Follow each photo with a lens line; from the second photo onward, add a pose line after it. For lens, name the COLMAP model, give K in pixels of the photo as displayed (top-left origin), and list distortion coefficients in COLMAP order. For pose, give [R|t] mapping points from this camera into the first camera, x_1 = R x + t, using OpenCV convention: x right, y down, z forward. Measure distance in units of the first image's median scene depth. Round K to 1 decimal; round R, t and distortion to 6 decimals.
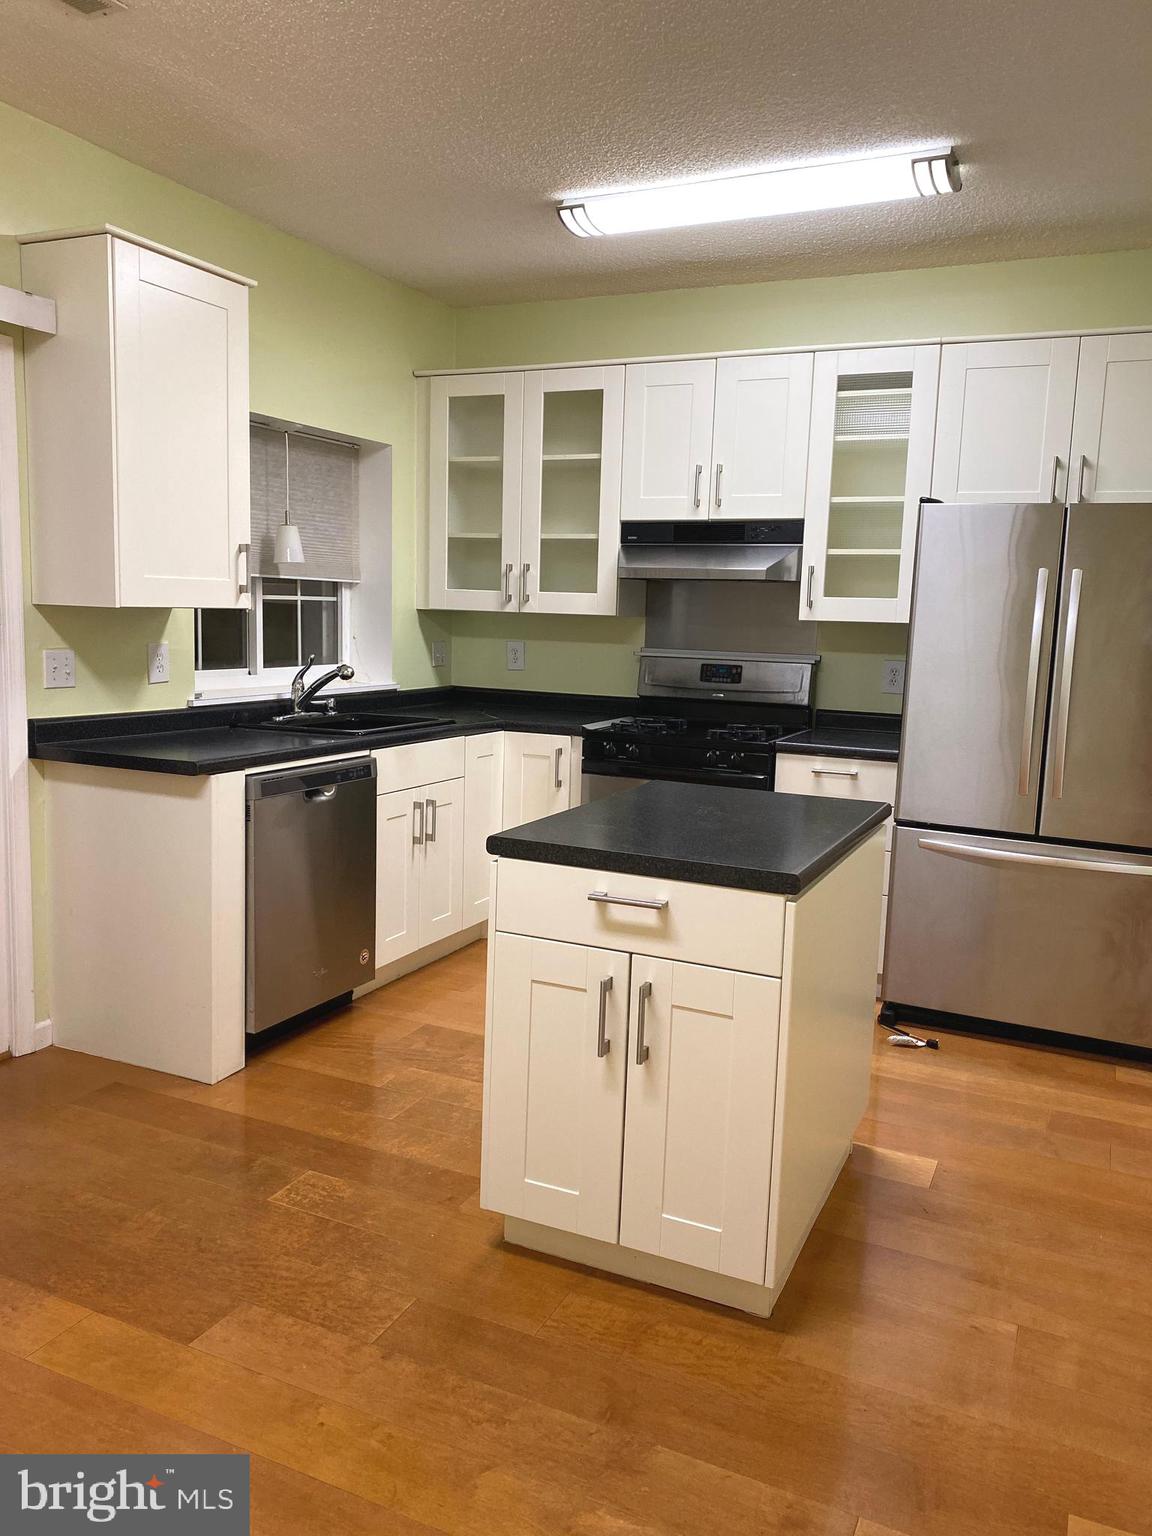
lens RADIAL K [[1164.1, 0, 576.1], [0, 1164.1, 755.6], [0, 0, 1]] dist [-0.059063, 0.039233]
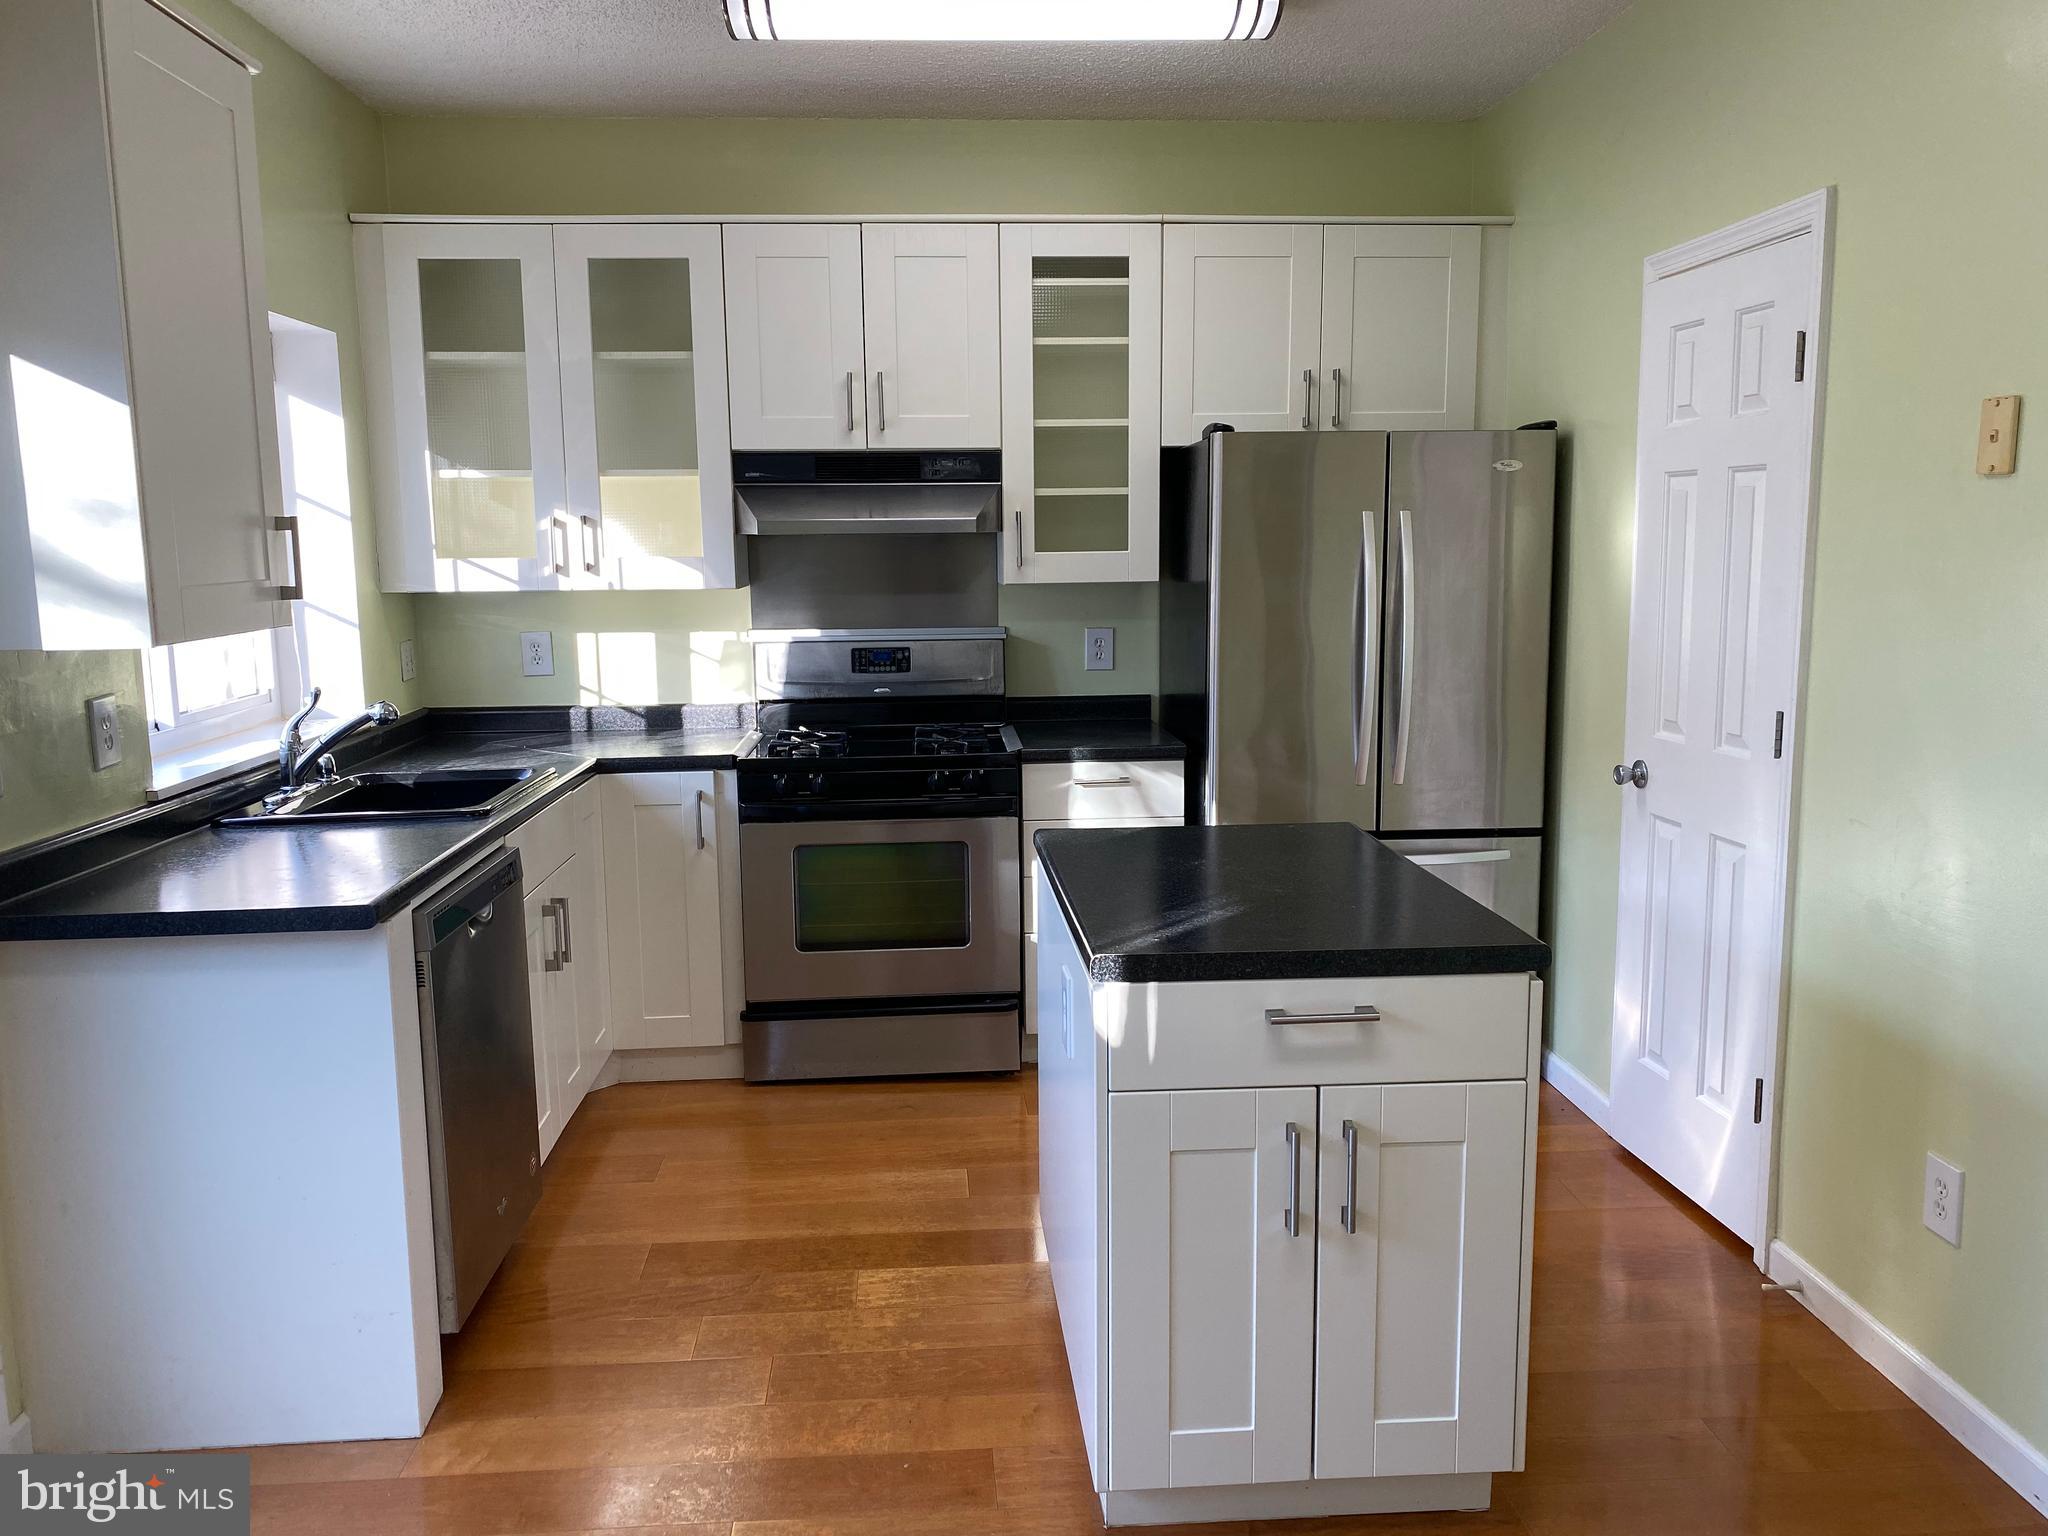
lens RADIAL K [[1552.2, 0, 1014.3], [0, 1552.2, 753.6], [0, 0, 1]] dist [-0.059063, 0.039233]
pose [[0.875725, -0.105122, 0.471228, -0.286655], [0.096729, 0.994421, 0.042077, -0.049738], [-0.473022, 0.008734, 0.881007, 0.120369]]
